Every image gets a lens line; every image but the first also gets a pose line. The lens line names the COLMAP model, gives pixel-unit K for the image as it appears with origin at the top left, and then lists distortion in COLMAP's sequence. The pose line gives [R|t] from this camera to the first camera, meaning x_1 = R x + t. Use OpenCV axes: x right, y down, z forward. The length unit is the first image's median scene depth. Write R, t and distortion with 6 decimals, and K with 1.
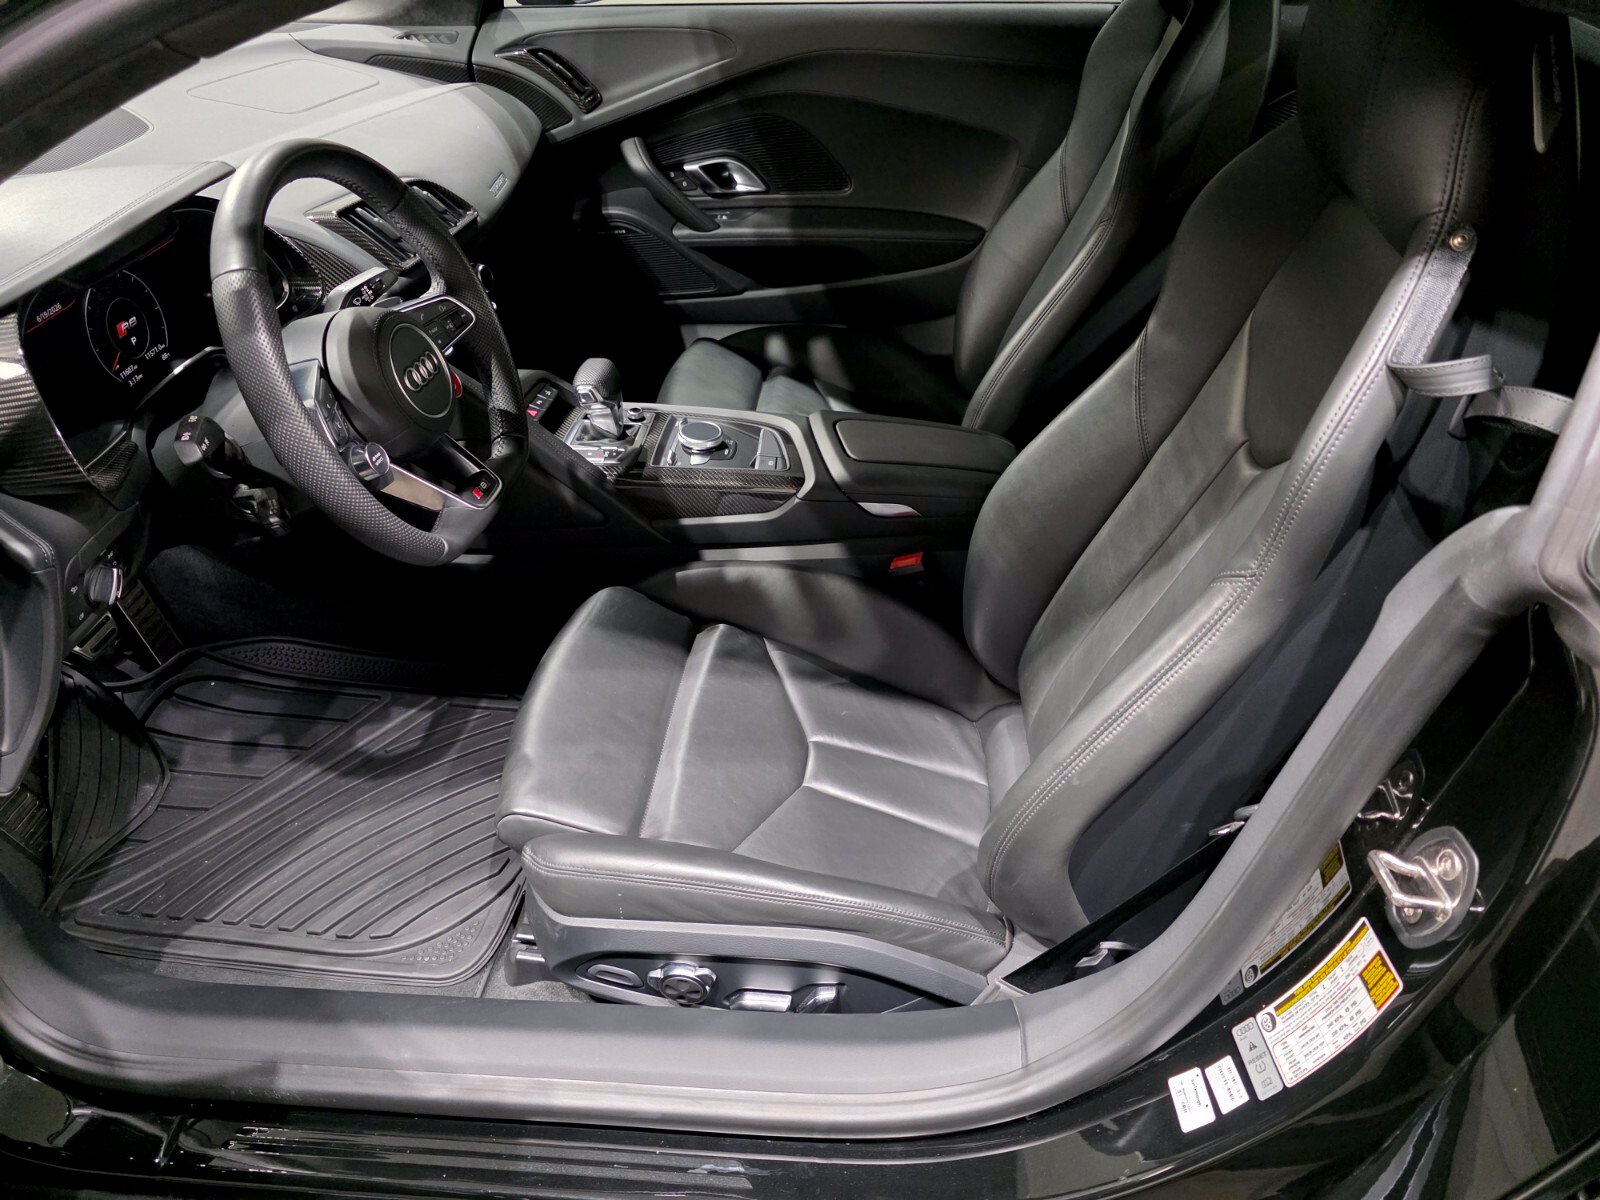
lens RADIAL K [[1059.2, 0, 787.3], [0, 1059.2, 571.8], [0, 0, 1]] dist [0.059643, -0.056859]
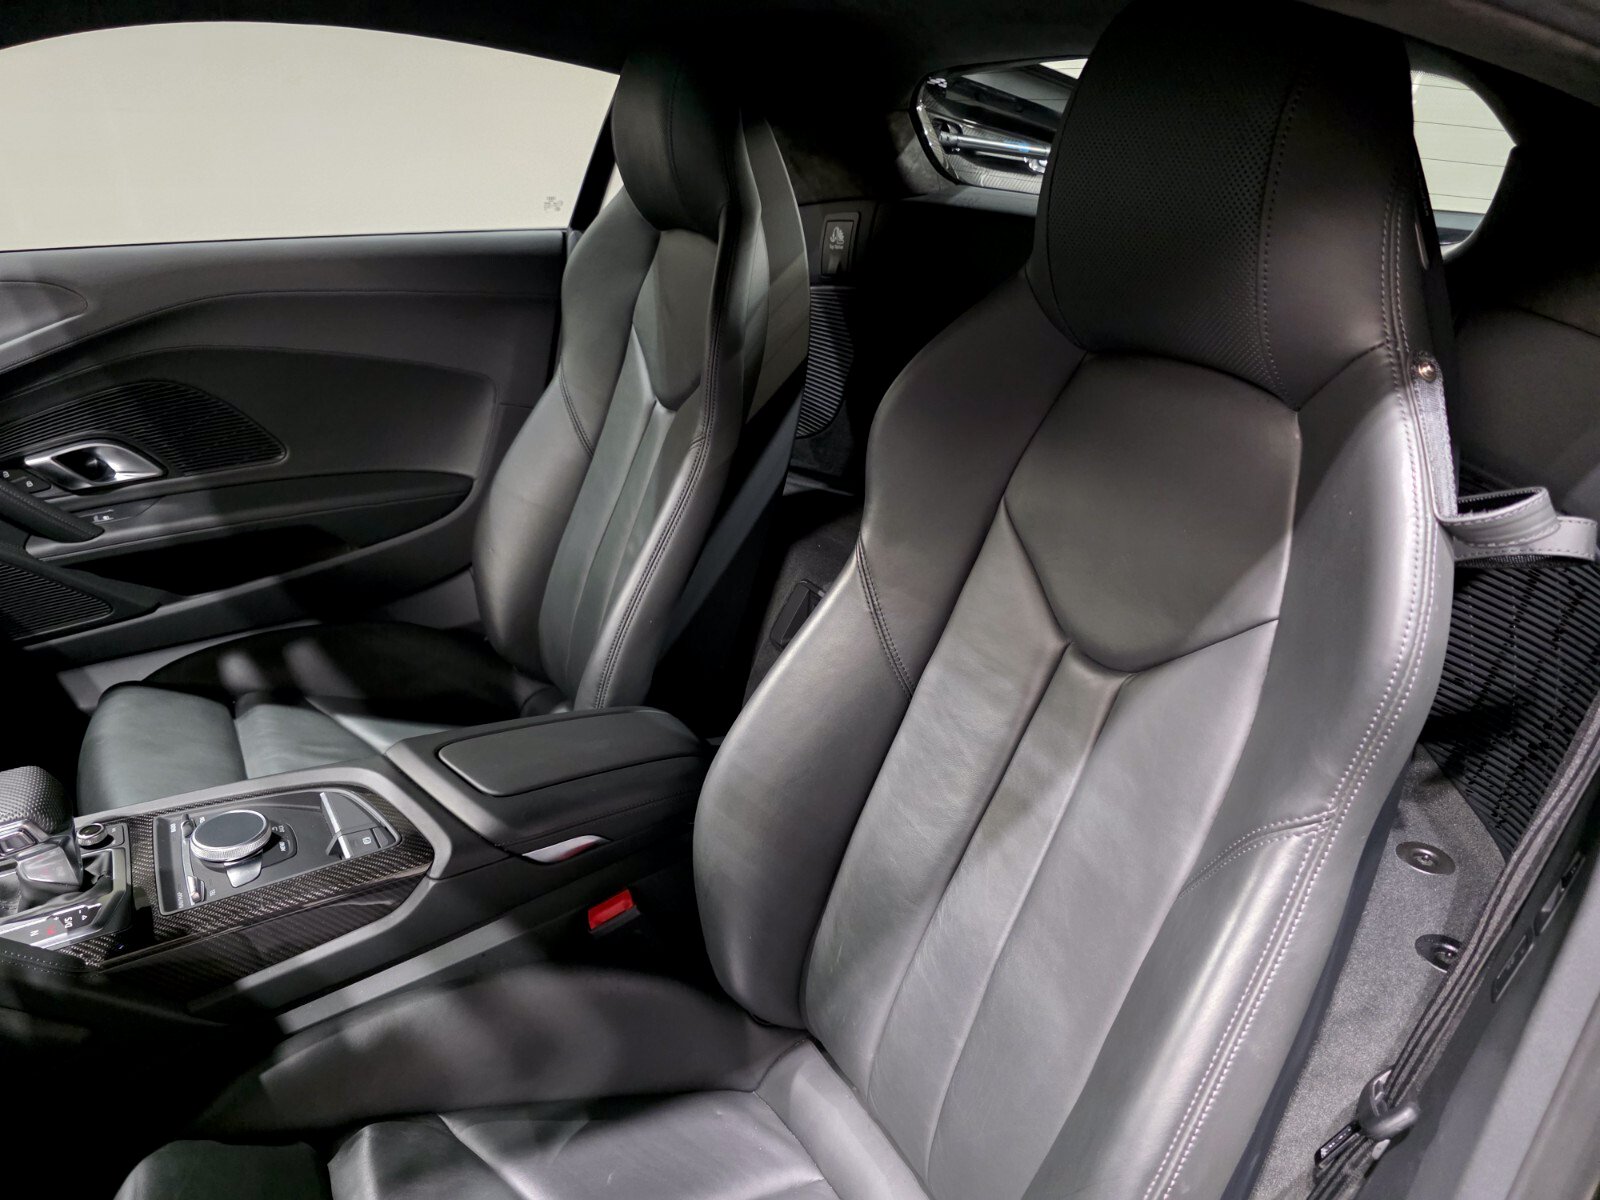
lens RADIAL K [[1078.9, 0, 803.2], [0, 1078.9, 577.0], [0, 0, 1]] dist [0.064171, -0.063676]
pose [[0.816665, -0.207430, 0.538545, -0.122453], [0.314972, 0.942139, -0.114751, -0.091214], [-0.483581, 0.263340, 0.834746, 0.243842]]
